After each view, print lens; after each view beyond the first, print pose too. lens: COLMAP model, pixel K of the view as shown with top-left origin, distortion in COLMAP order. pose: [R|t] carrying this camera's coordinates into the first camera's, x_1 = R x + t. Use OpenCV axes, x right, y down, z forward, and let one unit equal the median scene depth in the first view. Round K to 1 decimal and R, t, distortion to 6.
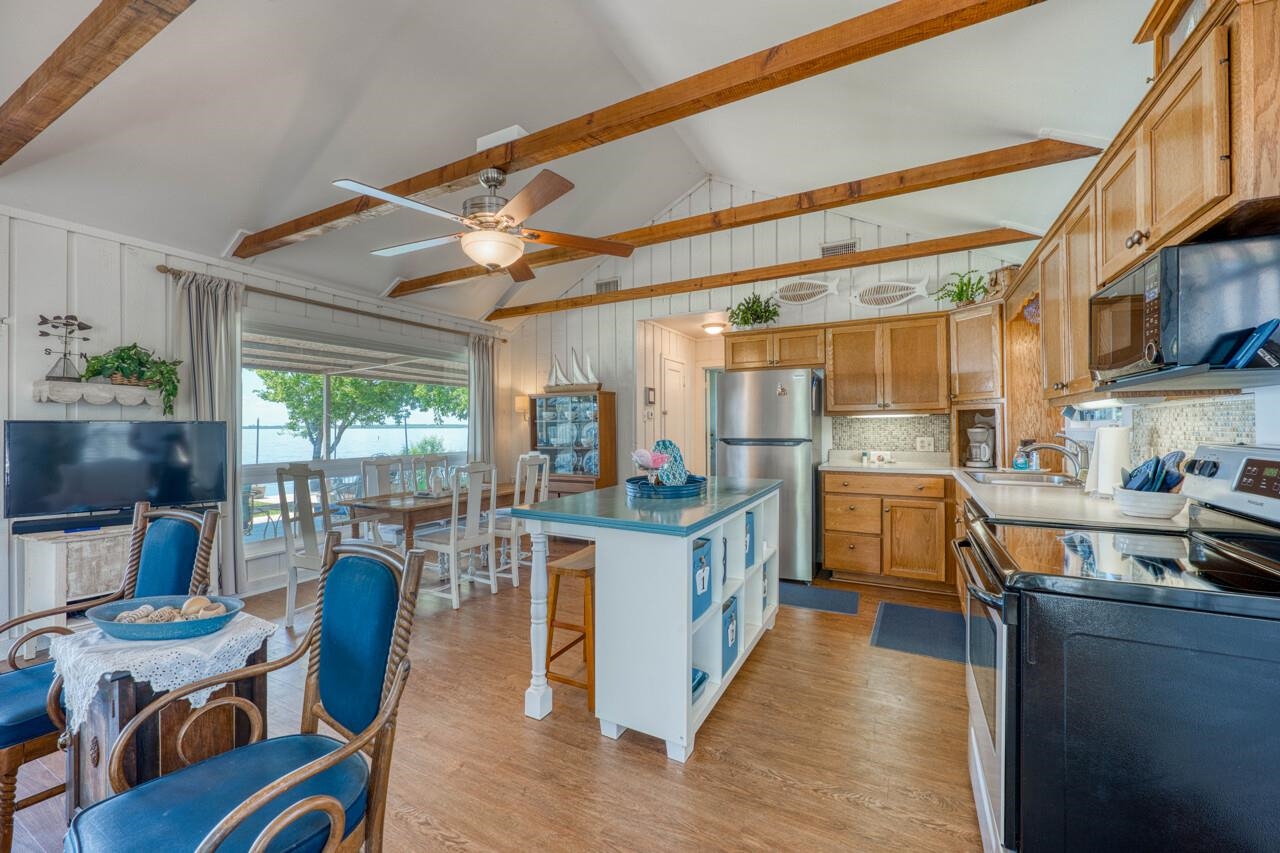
lens RADIAL K [[506.3, 0, 637.3], [0, 506.3, 427.2], [0, 0, 1]] dist [-0.002987, -0.000452]
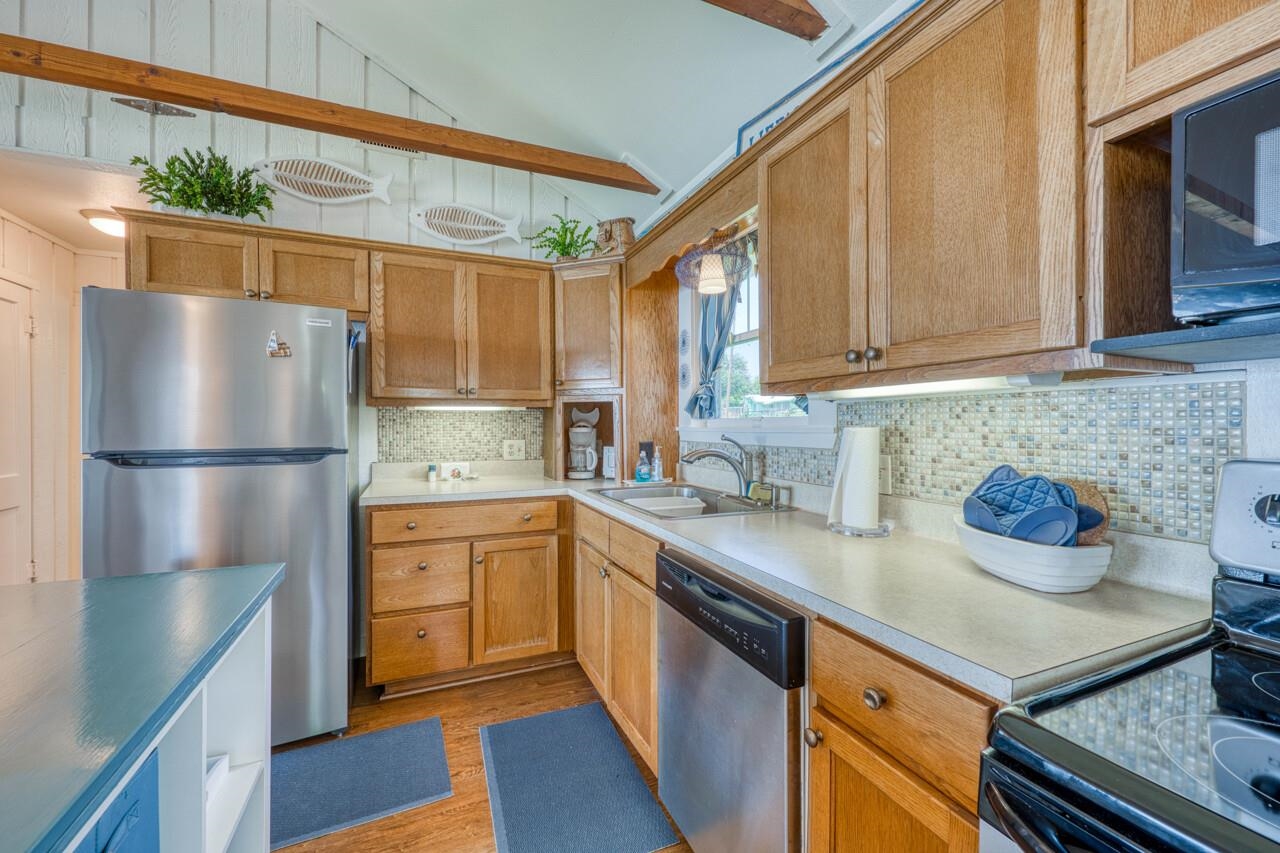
lens RADIAL K [[506.3, 0, 637.3], [0, 506.3, 427.2], [0, 0, 1]] dist [-0.002987, -0.000452]
pose [[0.621933, 0.001496, 0.783069, 0.122321], [-0.004249, 0.999990, 0.001464, 0.000194], [-0.783059, -0.004238, 0.621933, 0.437345]]
